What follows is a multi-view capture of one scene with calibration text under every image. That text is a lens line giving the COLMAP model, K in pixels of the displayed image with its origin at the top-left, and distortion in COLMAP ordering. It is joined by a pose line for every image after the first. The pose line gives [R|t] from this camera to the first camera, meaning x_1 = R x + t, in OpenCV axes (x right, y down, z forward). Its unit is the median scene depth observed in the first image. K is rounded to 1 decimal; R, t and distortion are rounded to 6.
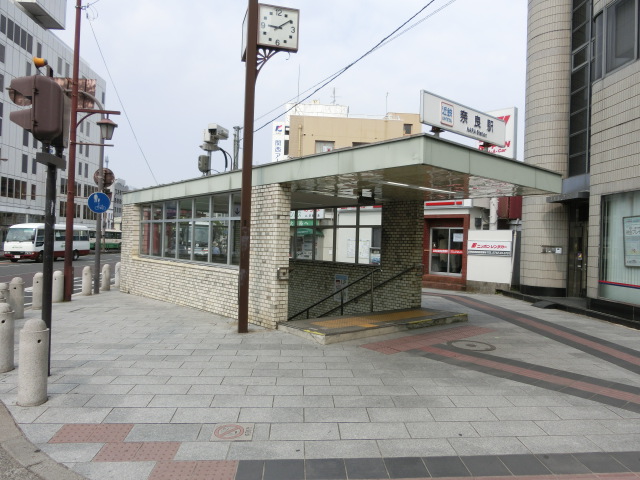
lens RADIAL K [[462.9, 0, 320.2], [0, 462.9, 247.9], [0, 0, 1]] dist [-0.035456, 0.001246]
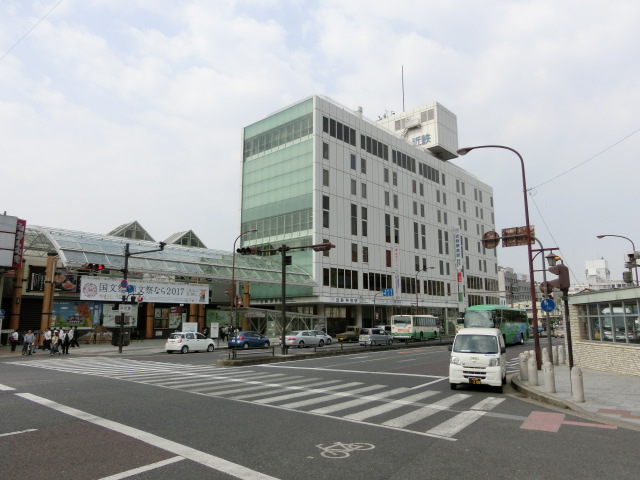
lens RADIAL K [[462.9, 0, 320.2], [0, 462.9, 247.9], [0, 0, 1]] dist [-0.035456, 0.001246]
pose [[0.703265, -0.151418, -0.694616, 0.073963], [0.024278, 0.981600, -0.189397, -0.016086], [0.710513, 0.116332, 0.694001, -0.621778]]
